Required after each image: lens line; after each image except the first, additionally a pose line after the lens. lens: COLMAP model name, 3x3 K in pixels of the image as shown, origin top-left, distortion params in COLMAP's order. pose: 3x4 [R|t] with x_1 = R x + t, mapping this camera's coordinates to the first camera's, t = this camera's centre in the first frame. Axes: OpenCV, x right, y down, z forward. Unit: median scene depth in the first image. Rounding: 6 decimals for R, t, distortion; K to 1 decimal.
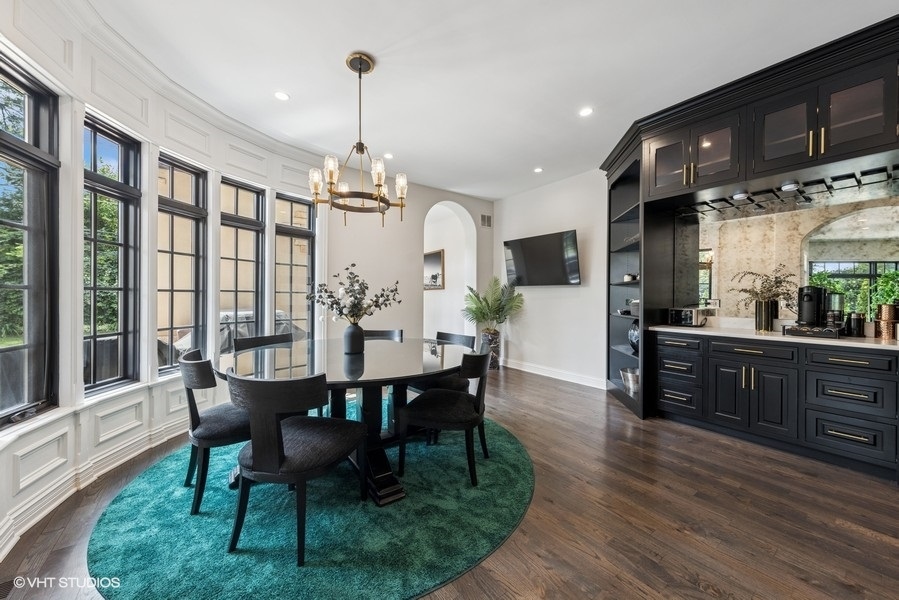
lens RADIAL K [[335.8, 0, 447.0], [0, 335.8, 297.8], [0, 0, 1]] dist [0.003316, 0.000243]
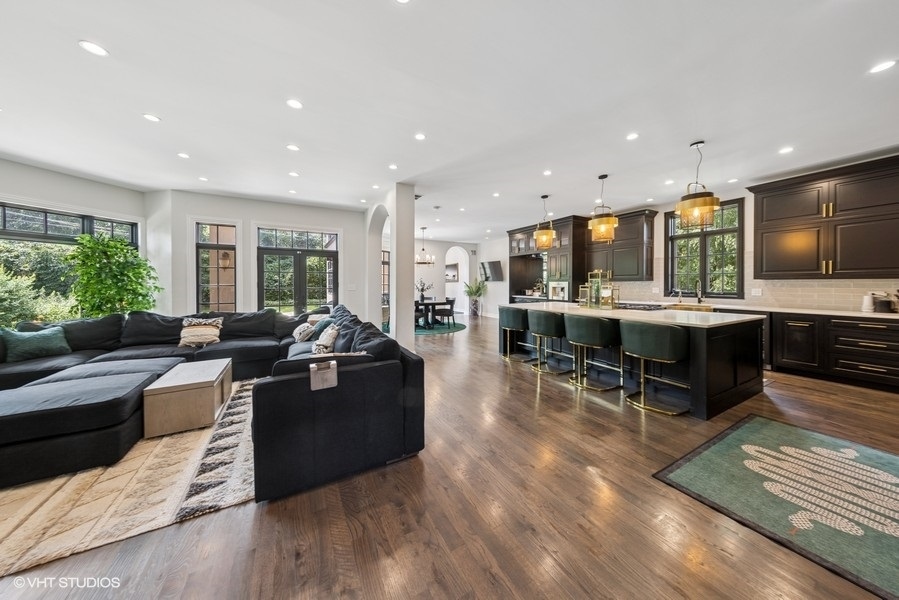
lens RADIAL K [[285.9, 0, 459.3], [0, 285.9, 285.4], [0, 0, 1]] dist [0.006661, -0.000050]
pose [[0.996379, -0.002920, -0.084973, 0.199173], [0.003050, 0.999994, 0.001398, -0.009343], [0.084969, -0.001652, 0.996382, -1.032846]]
